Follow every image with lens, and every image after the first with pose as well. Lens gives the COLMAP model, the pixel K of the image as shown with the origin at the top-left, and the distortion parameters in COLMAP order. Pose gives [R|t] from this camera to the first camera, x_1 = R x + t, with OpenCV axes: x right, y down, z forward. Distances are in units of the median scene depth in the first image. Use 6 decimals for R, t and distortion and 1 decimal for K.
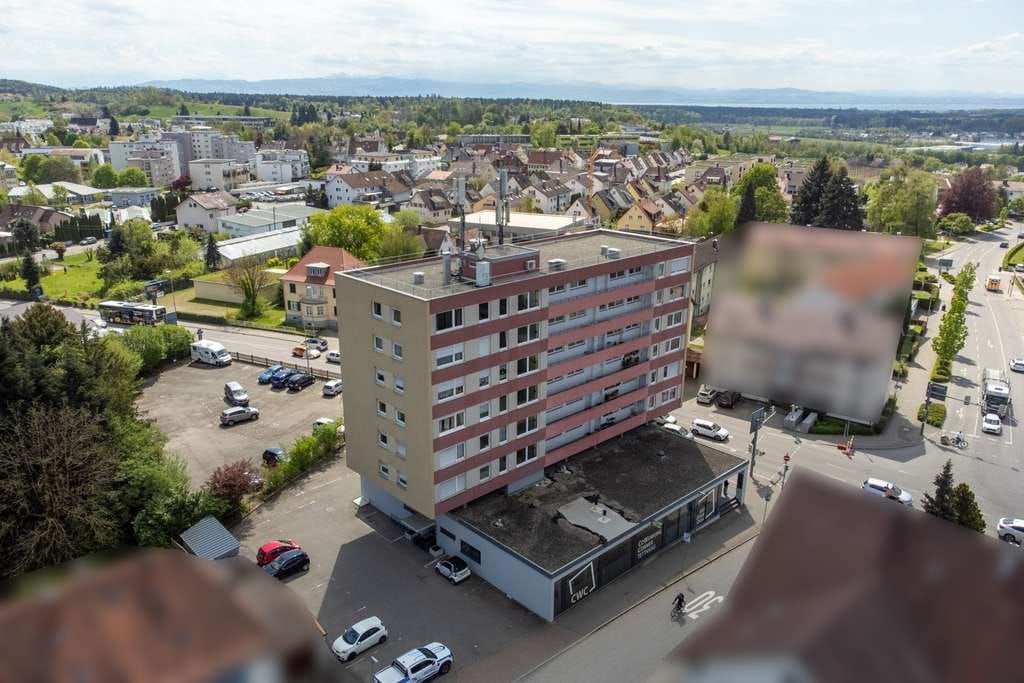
lens RADIAL K [[761.0, 0, 510.7], [0, 761.0, 340.7], [0, 0, 1]] dist [0.028902, 0.001390]
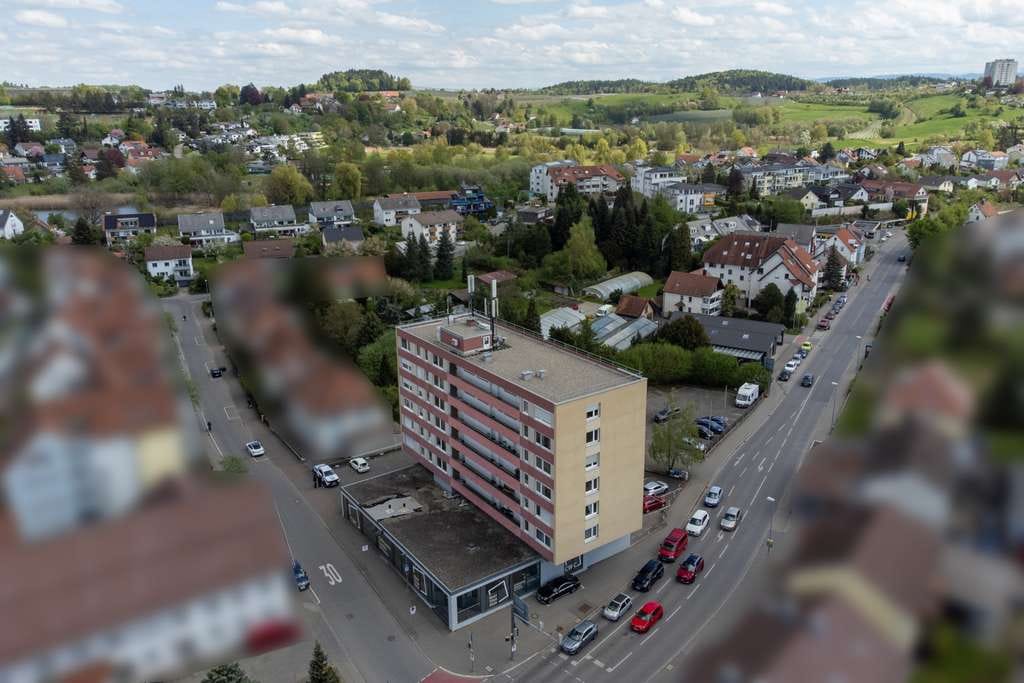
lens RADIAL K [[761.0, 0, 511.4], [0, 761.0, 341.8], [0, 0, 1]] dist [0.028902, 0.001390]
pose [[-0.120269, 0.290520, -0.949280, 1.333386], [-0.309475, 0.897599, 0.313912, -0.565826], [0.943271, 0.331532, -0.018045, 1.082159]]
